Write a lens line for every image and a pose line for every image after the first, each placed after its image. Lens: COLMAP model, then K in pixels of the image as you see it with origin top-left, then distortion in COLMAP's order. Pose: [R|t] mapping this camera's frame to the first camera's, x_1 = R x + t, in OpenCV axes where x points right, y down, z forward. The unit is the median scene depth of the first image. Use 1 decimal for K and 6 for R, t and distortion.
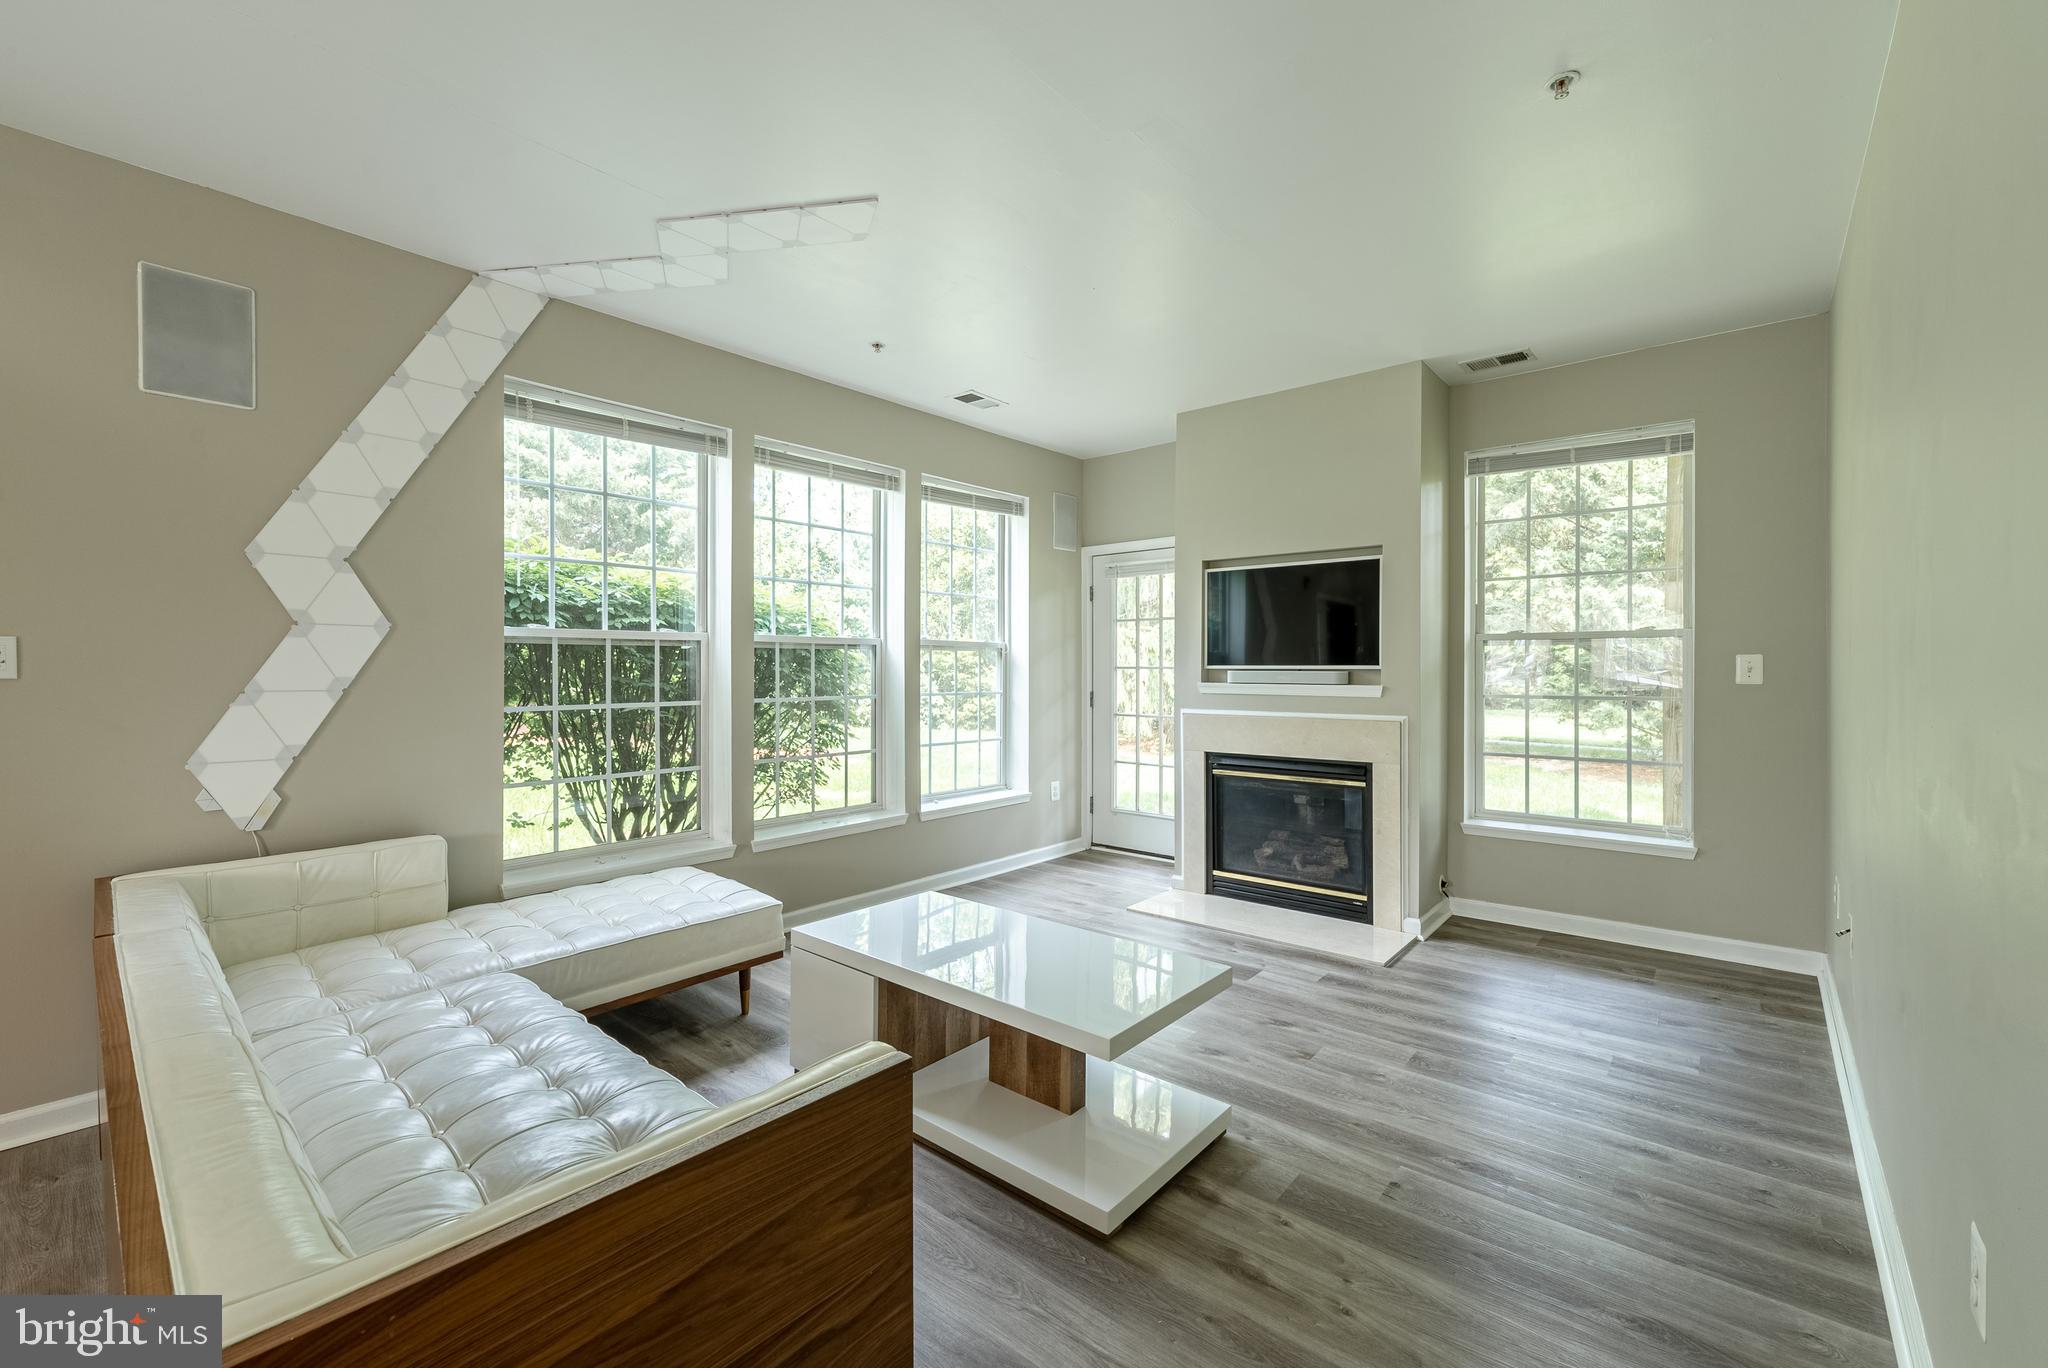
lens RADIAL K [[836.8, 0, 1021.2], [0, 836.8, 673.4], [0, 0, 1]] dist [-0.001500, -0.000258]
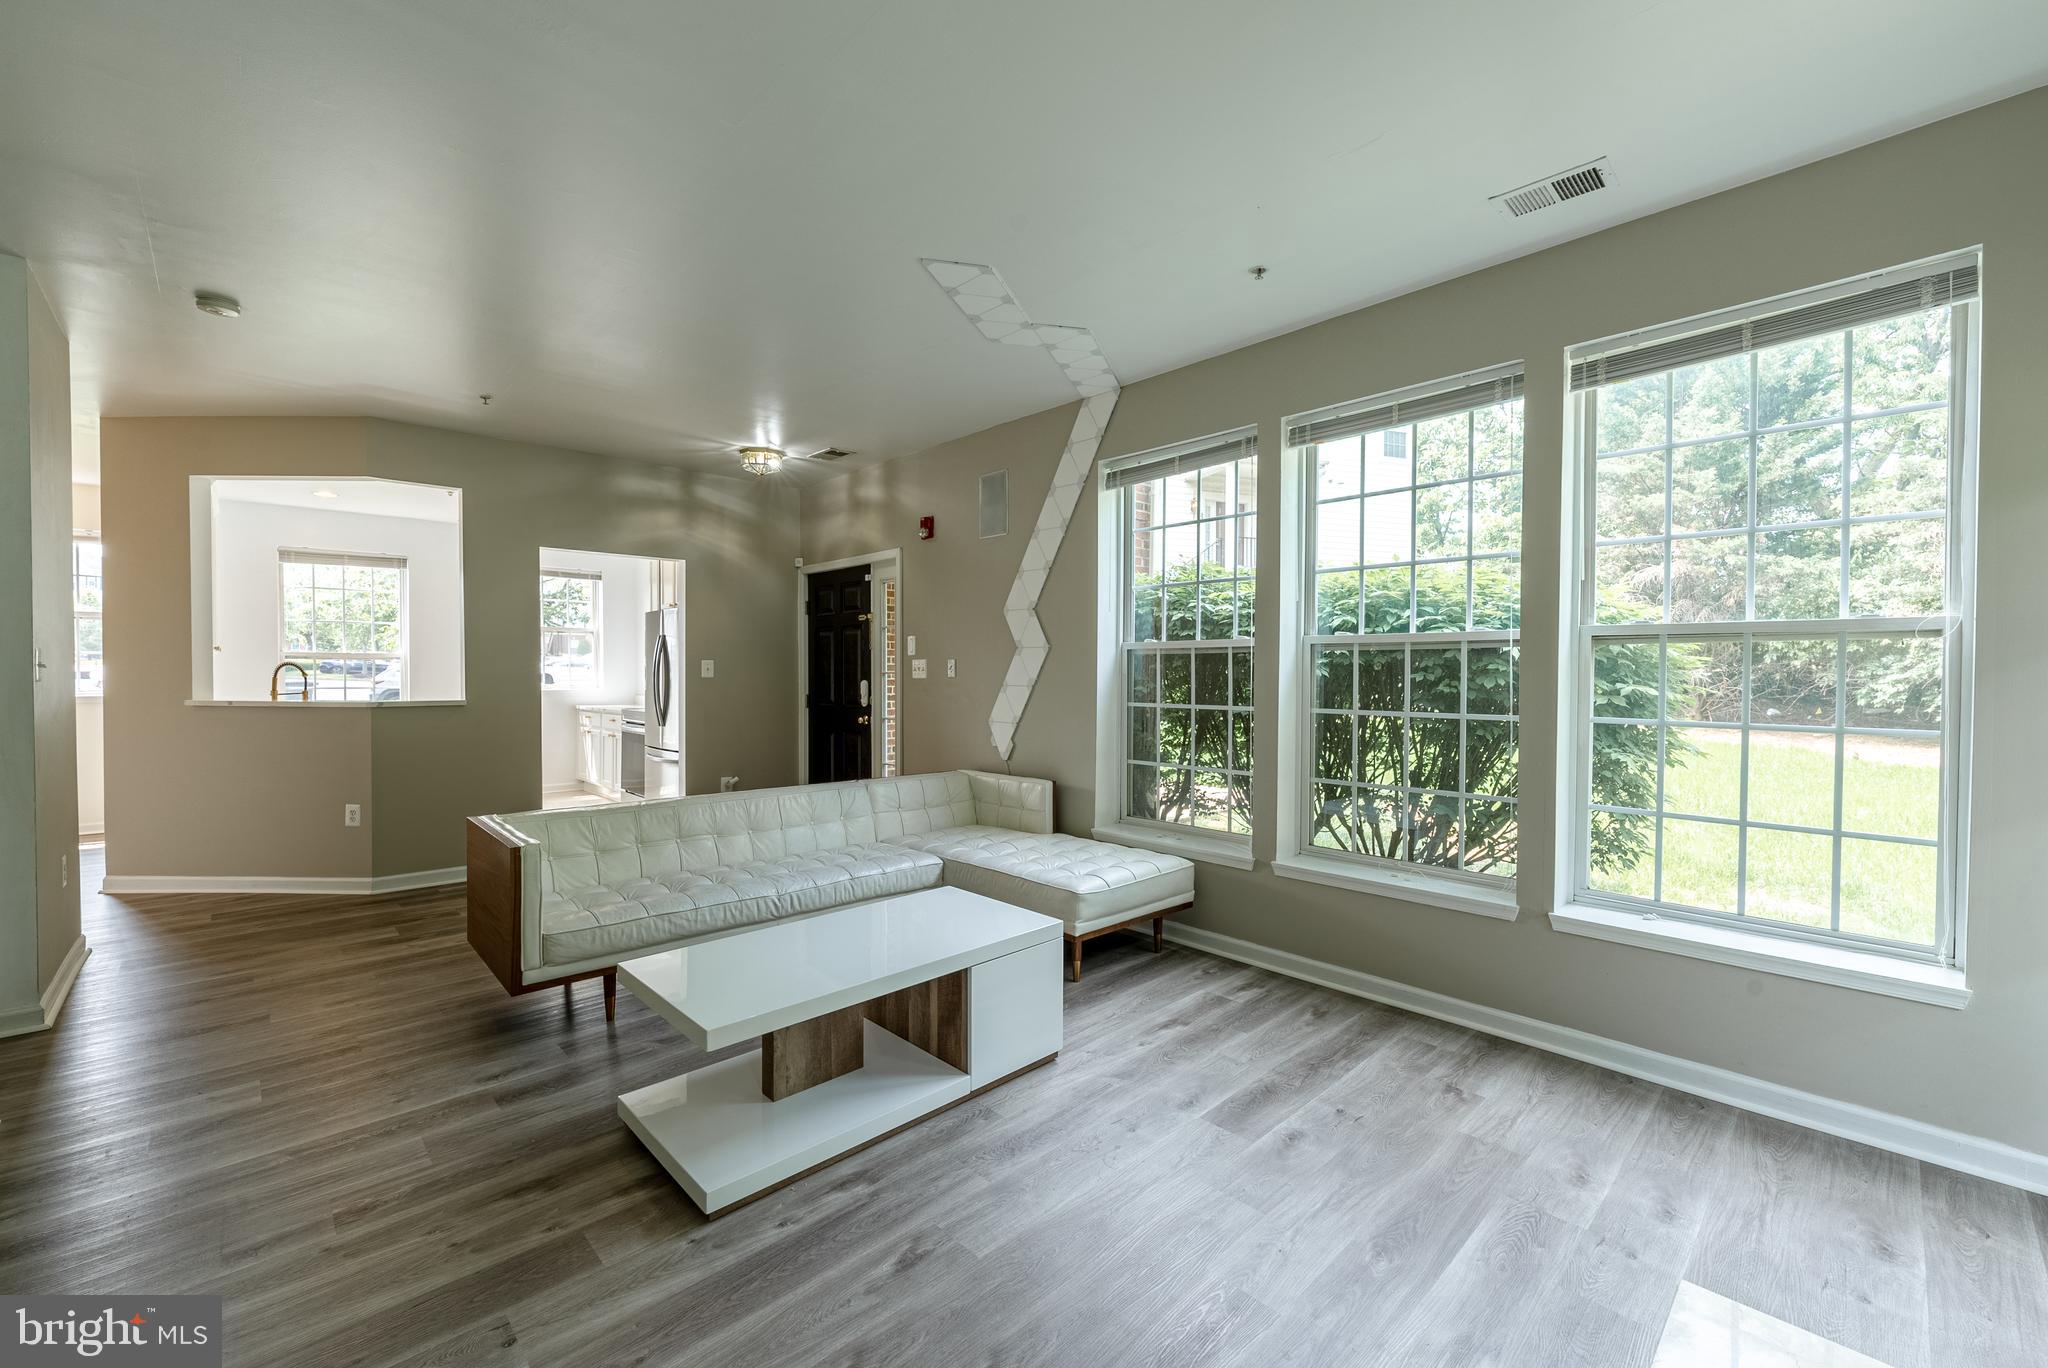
lens RADIAL K [[836.8, 0, 1030.7], [0, 836.8, 678.3], [0, 0, 1]] dist [-0.001500, -0.000258]
pose [[-0.097653, 0.006784, -0.995197, 0.615970], [-0.008963, 0.999930, 0.007695, -0.006169], [0.995180, 0.009672, -0.097586, 0.819963]]
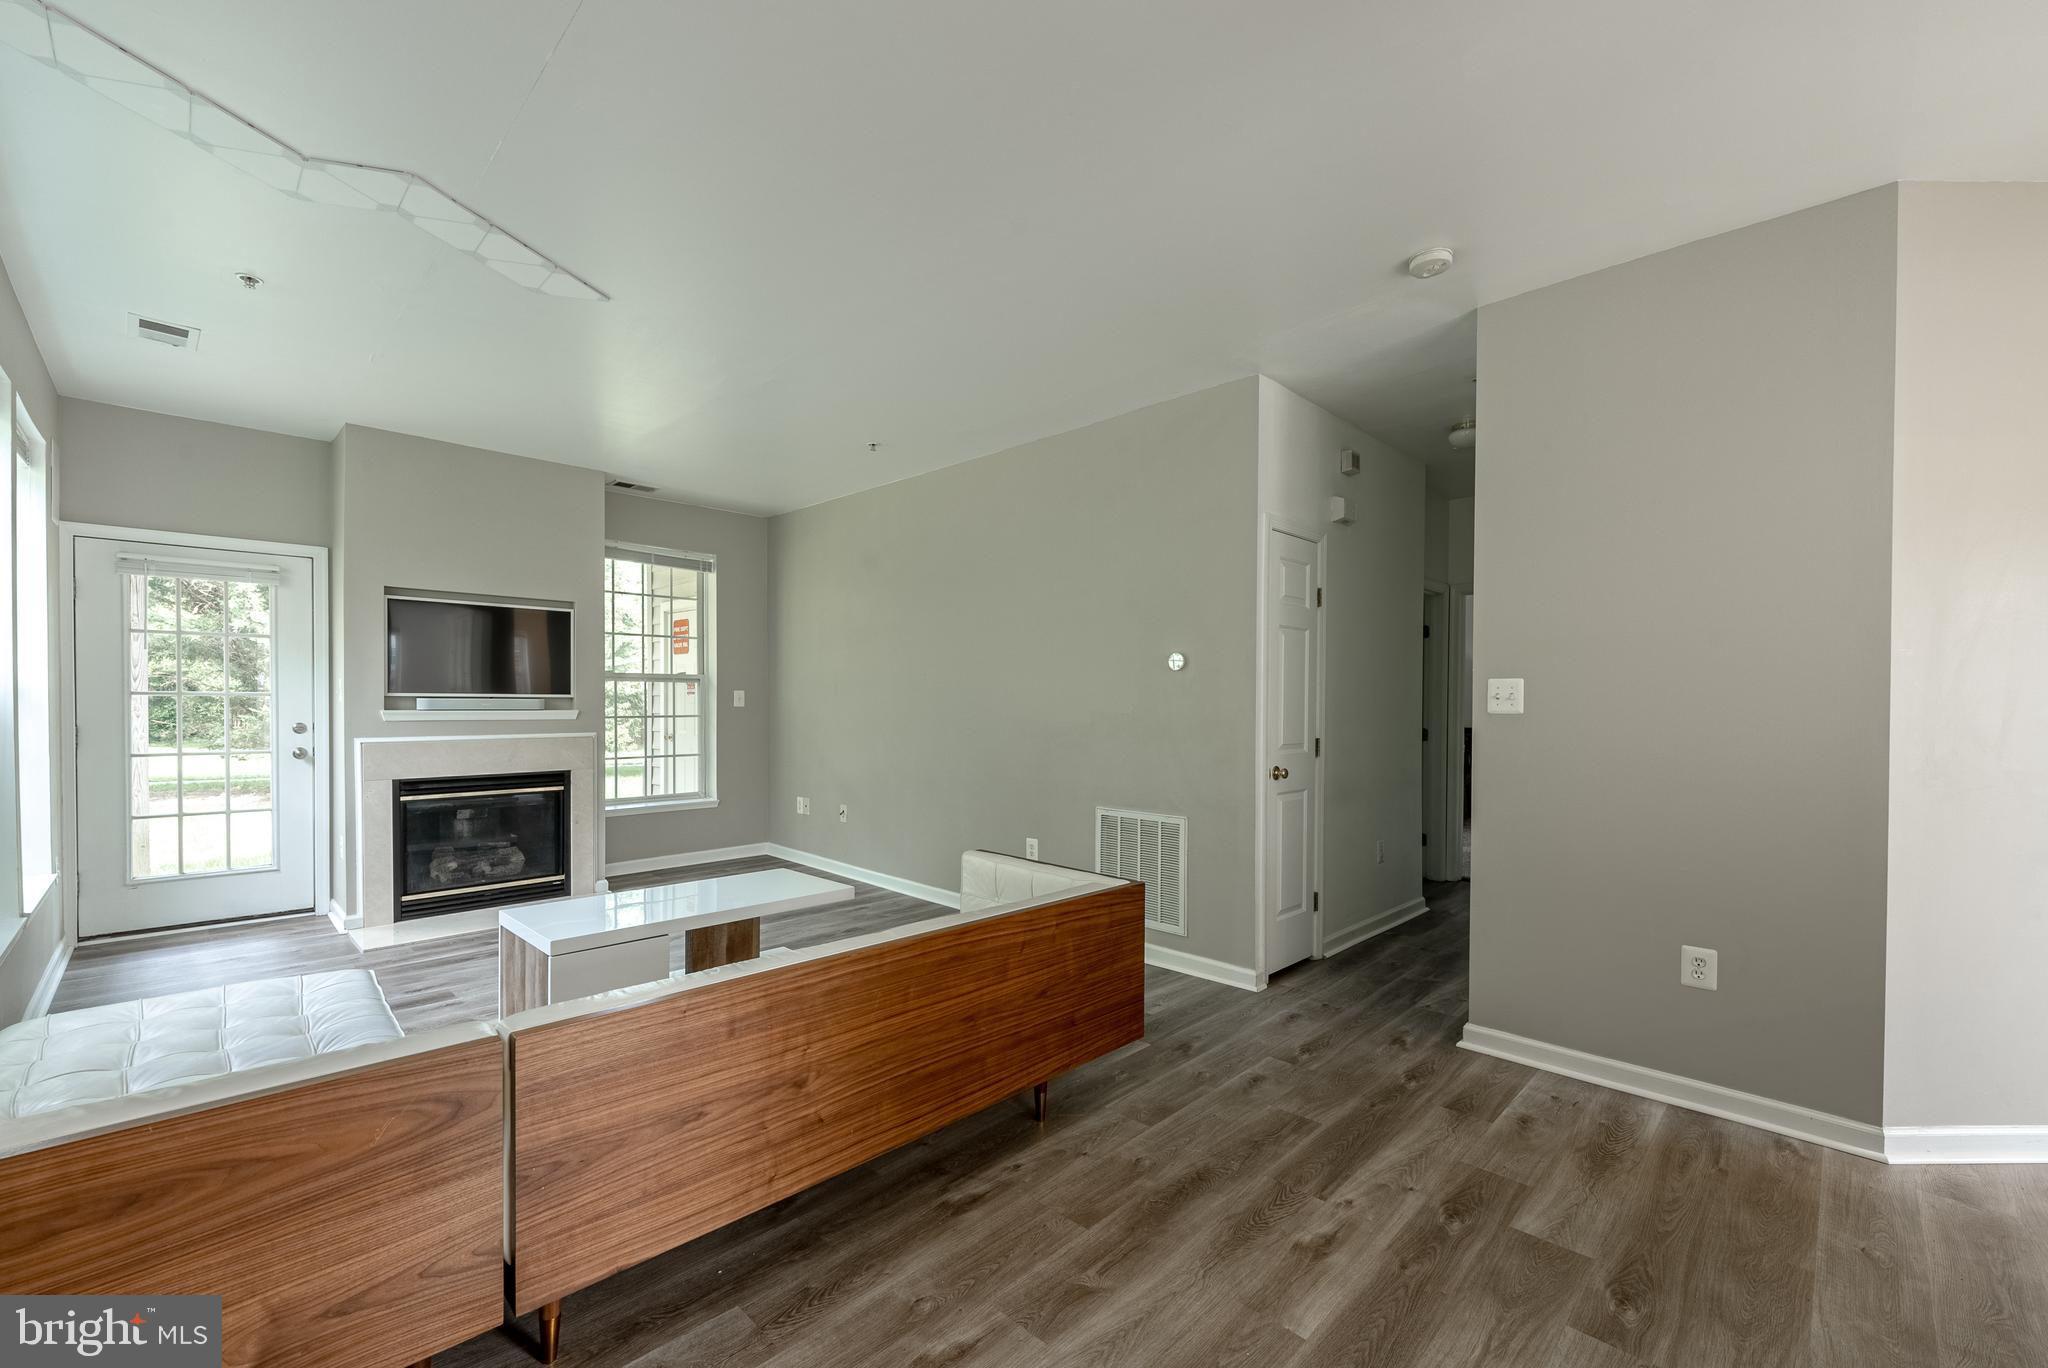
lens RADIAL K [[836.8, 0, 1034.5], [0, 836.8, 713.4], [0, 0, 1]] dist [-0.001500, -0.000258]
pose [[0.065407, -0.015009, 0.997746, -0.858017], [-0.001499, 0.999884, 0.015139, -0.001668], [-0.997858, -0.002485, 0.065377, 0.208100]]
